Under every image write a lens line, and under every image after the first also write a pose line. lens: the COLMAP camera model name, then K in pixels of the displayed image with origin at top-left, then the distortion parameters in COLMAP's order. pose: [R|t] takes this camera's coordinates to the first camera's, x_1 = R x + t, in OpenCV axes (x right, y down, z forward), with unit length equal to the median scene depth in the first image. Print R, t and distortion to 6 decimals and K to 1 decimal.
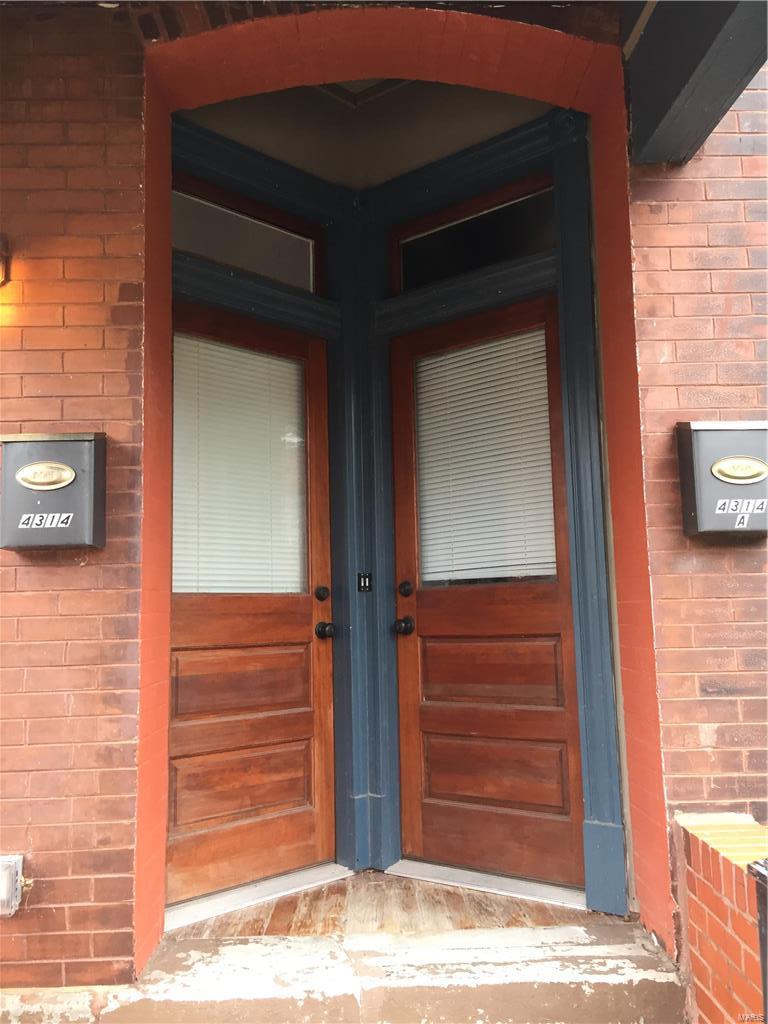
lens RADIAL K [[874.6, 0, 385.4], [0, 874.6, 512.9], [0, 0, 1]] dist [0.072767, -0.082376]
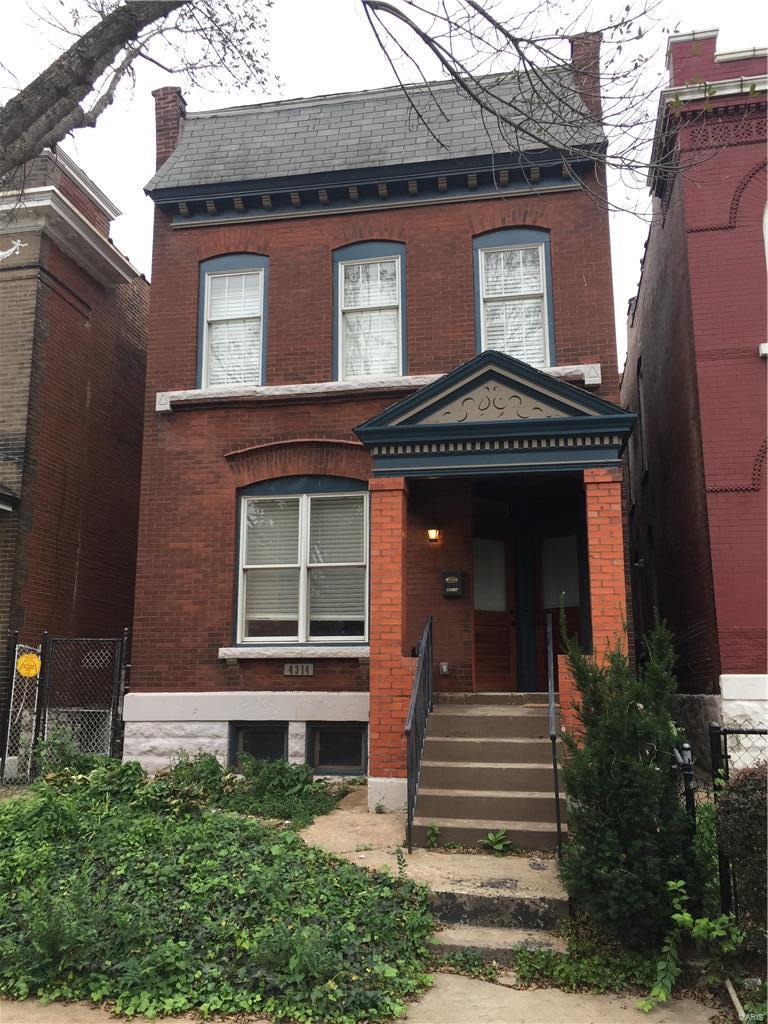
lens RADIAL K [[874.6, 0, 383.3], [0, 874.6, 511.6], [0, 0, 1]] dist [0.072767, -0.082376]
pose [[0.978755, -0.007639, -0.204893, 0.143425], [-0.003841, 0.998447, -0.055574, -0.106533], [0.204999, 0.055180, 0.977205, -2.575400]]
